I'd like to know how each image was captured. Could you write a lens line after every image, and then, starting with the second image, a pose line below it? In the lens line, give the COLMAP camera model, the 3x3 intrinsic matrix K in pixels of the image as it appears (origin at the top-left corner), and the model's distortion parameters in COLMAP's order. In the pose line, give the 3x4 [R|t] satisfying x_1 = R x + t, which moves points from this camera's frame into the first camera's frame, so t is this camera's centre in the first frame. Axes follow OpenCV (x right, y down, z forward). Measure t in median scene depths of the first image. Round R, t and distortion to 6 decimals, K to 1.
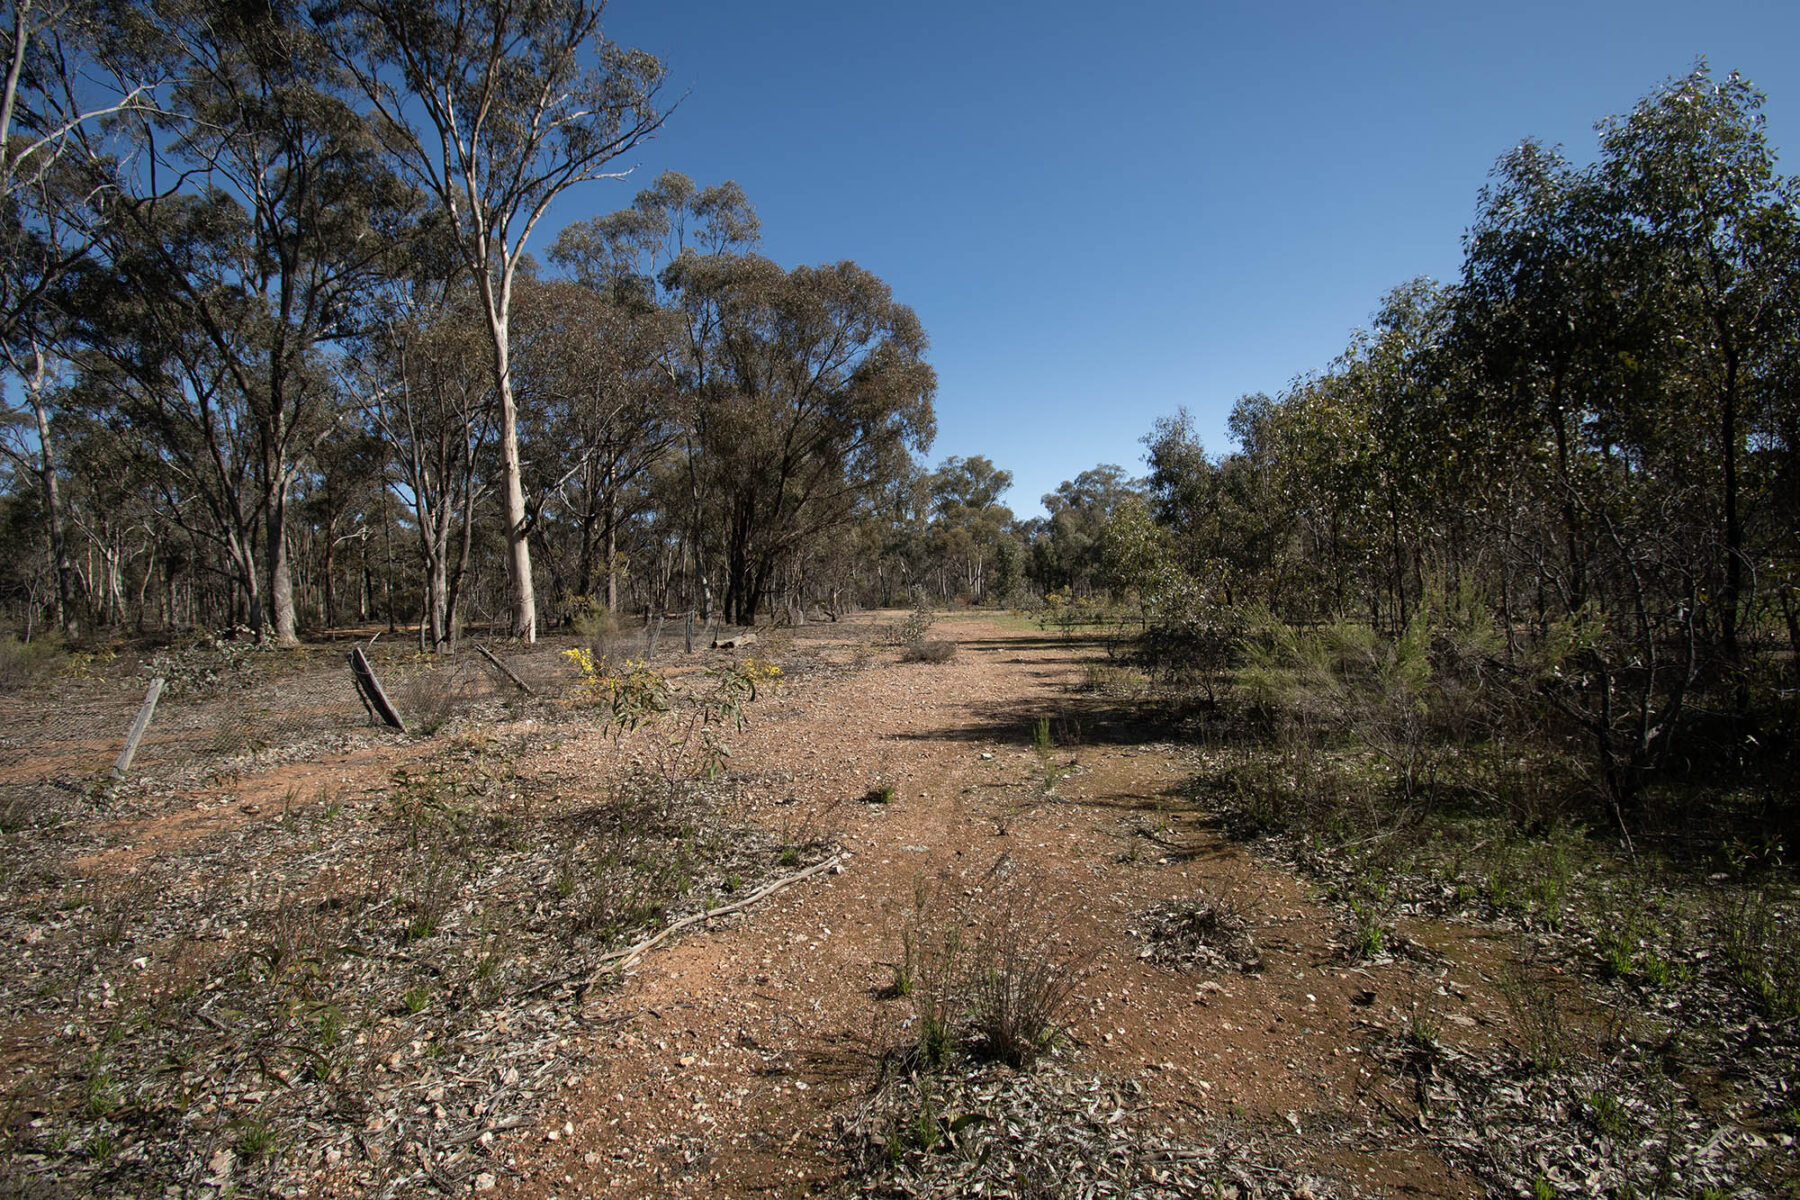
lens RADIAL K [[819.3, 0, 899.0], [0, 819.3, 601.8], [0, 0, 1]] dist [0.001167, -0.000293]
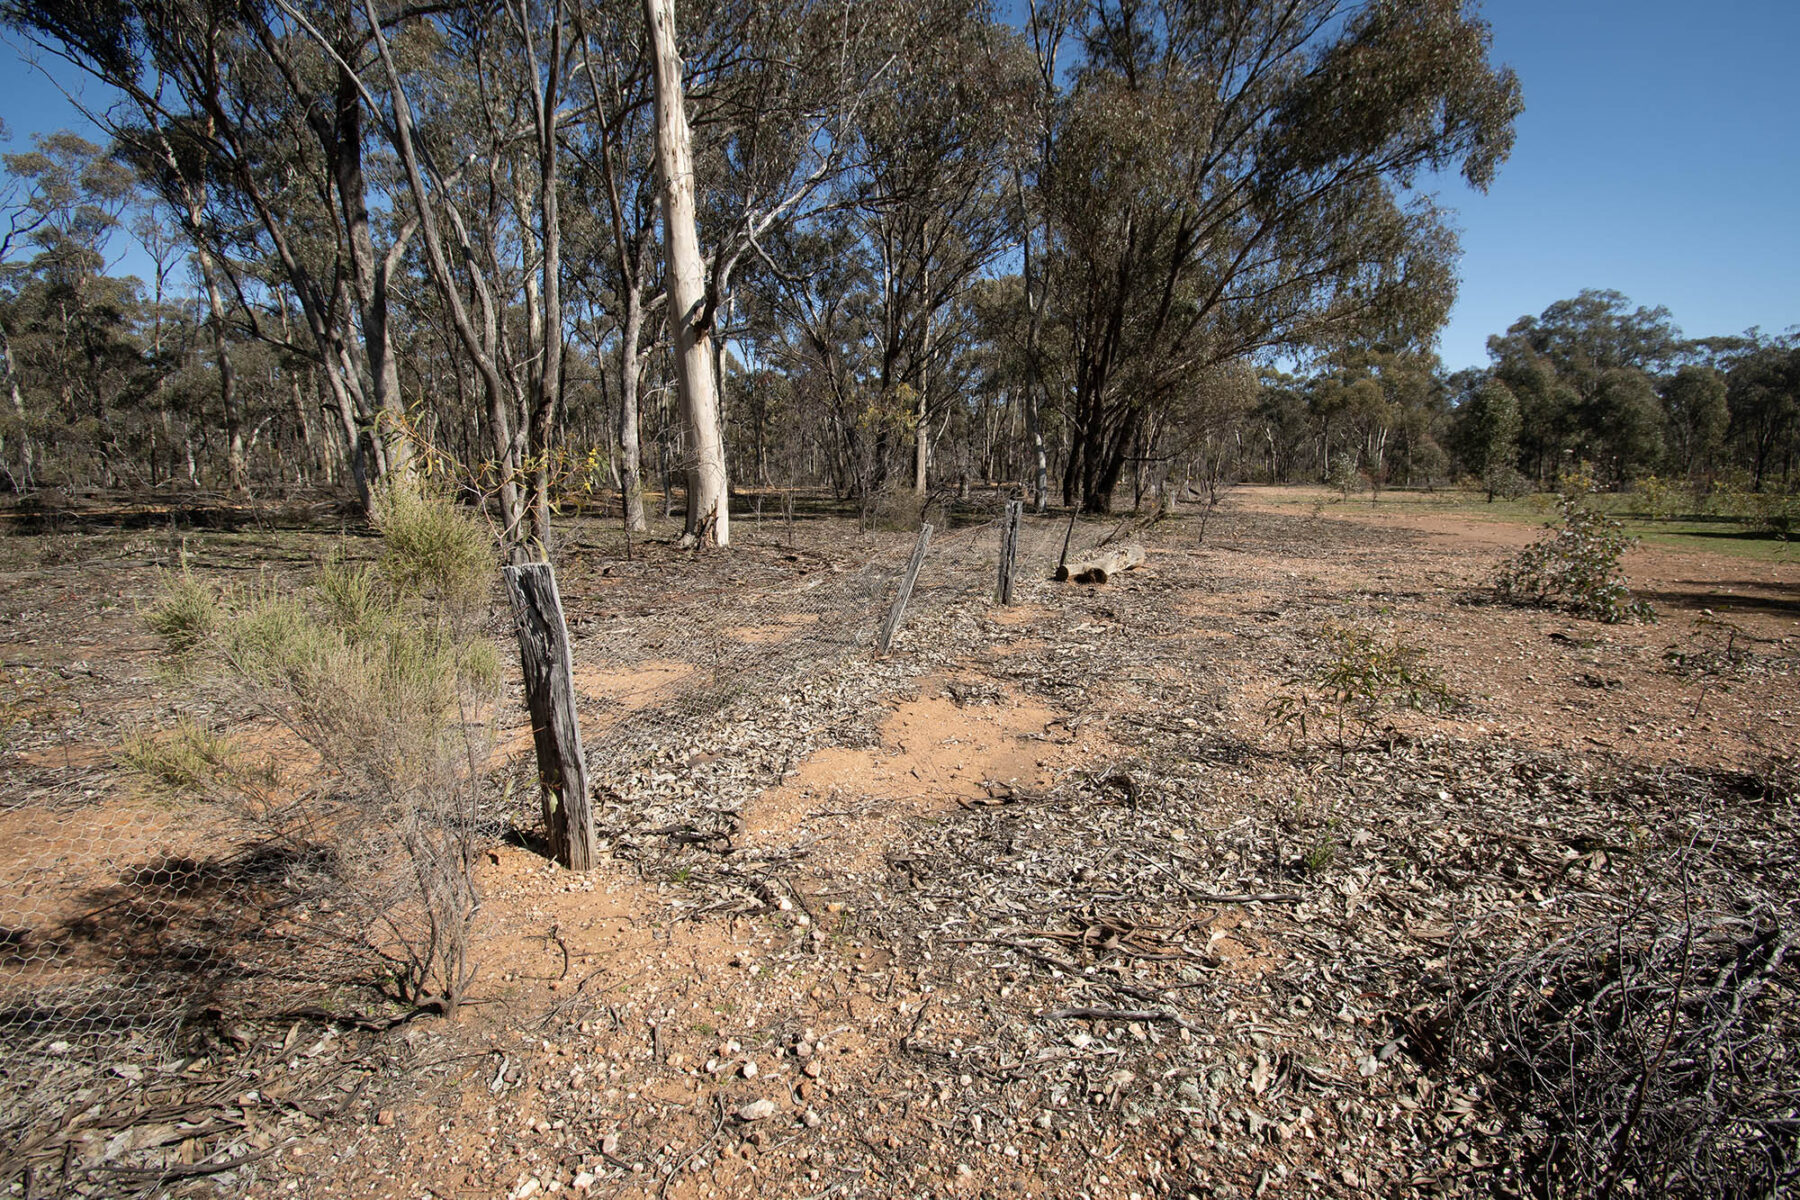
lens RADIAL K [[819.3, 0, 898.9], [0, 819.3, 601.9], [0, 0, 1]] dist [0.001167, -0.000293]
pose [[0.924345, 0.086455, -0.371635, -0.061847], [-0.026312, 0.986116, 0.163960, -0.001693], [0.380650, -0.141777, 0.913786, 0.244338]]
